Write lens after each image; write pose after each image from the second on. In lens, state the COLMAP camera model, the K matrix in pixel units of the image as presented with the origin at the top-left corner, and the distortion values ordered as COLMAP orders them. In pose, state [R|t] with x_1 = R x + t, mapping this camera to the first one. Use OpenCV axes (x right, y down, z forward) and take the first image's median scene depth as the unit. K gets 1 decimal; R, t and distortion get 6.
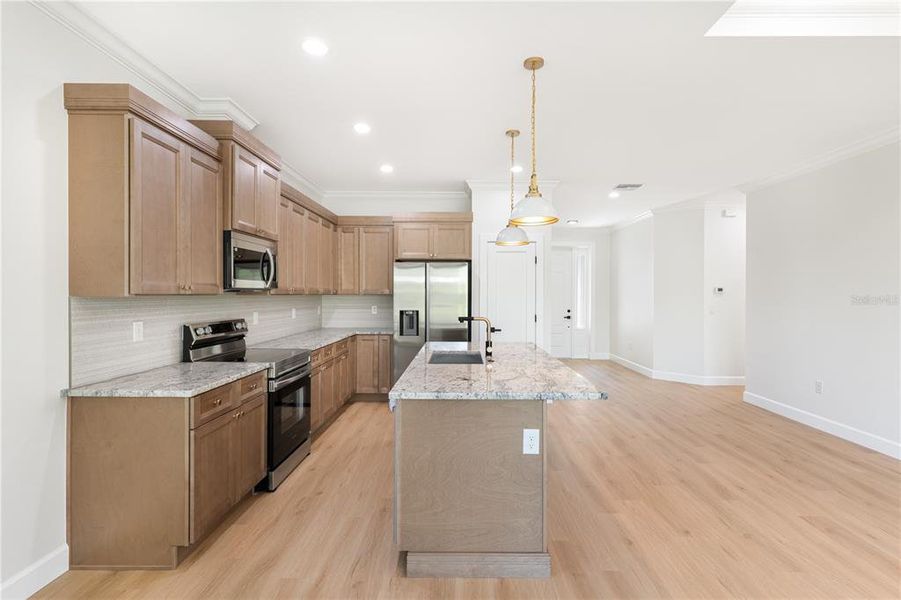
lens RADIAL K [[433.3, 0, 464.2], [0, 433.3, 297.8], [0, 0, 1]] dist [-0.000310, 0.000169]
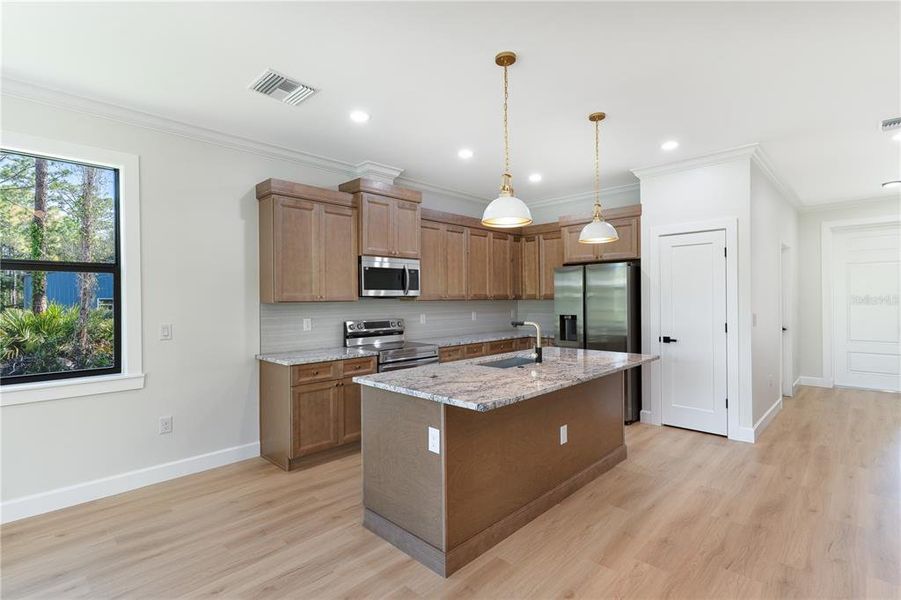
lens RADIAL K [[432.1, 0, 450.5], [0, 432.1, 300.0], [0, 0, 1]] dist [-0.000478, -0.000280]
pose [[0.714057, -0.008736, -0.700033, 0.593724], [0.005482, 0.999961, -0.006887, 0.000498], [0.700066, 0.001080, 0.714077, 0.182278]]
